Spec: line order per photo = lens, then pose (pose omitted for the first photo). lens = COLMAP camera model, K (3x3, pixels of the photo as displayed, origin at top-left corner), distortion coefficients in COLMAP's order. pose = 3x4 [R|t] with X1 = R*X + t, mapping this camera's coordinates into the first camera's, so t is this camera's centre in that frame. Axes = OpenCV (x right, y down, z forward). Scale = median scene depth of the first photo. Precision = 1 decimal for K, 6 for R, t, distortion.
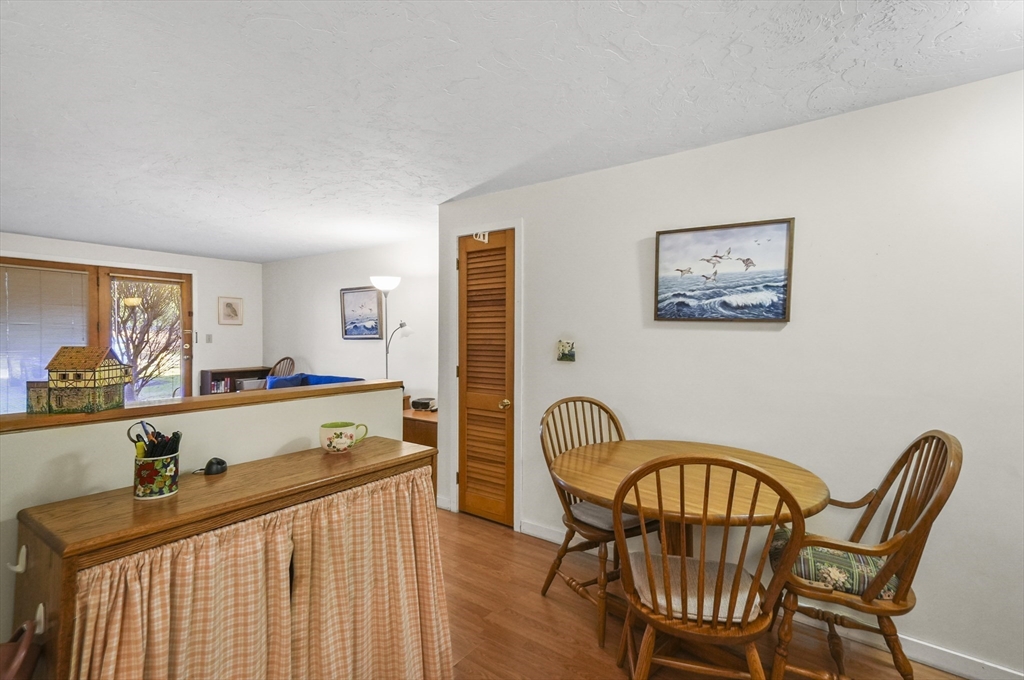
lens RADIAL K [[468.2, 0, 518.6], [0, 468.2, 340.1], [0, 0, 1]] dist [0.026695, 0.000646]
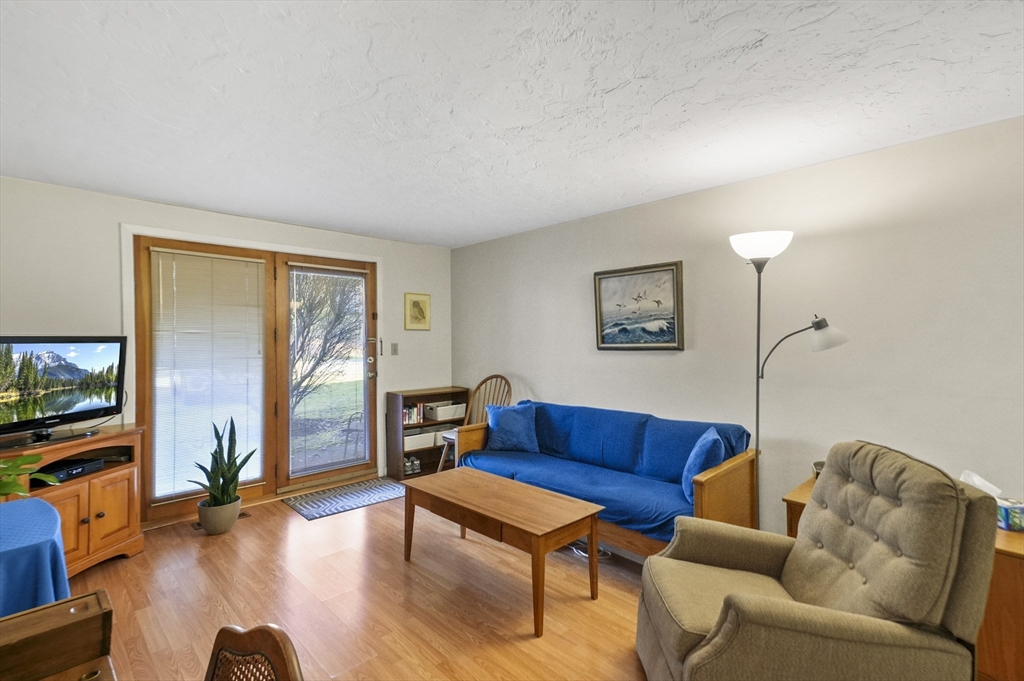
lens RADIAL K [[468.2, 0, 506.2], [0, 468.2, 338.5], [0, 0, 1]] dist [0.026695, 0.000646]
pose [[0.984198, -0.009567, -0.176813, -0.382364], [0.007133, 0.999871, -0.014400, -0.008709], [0.176928, 0.012912, 0.984139, 0.334695]]
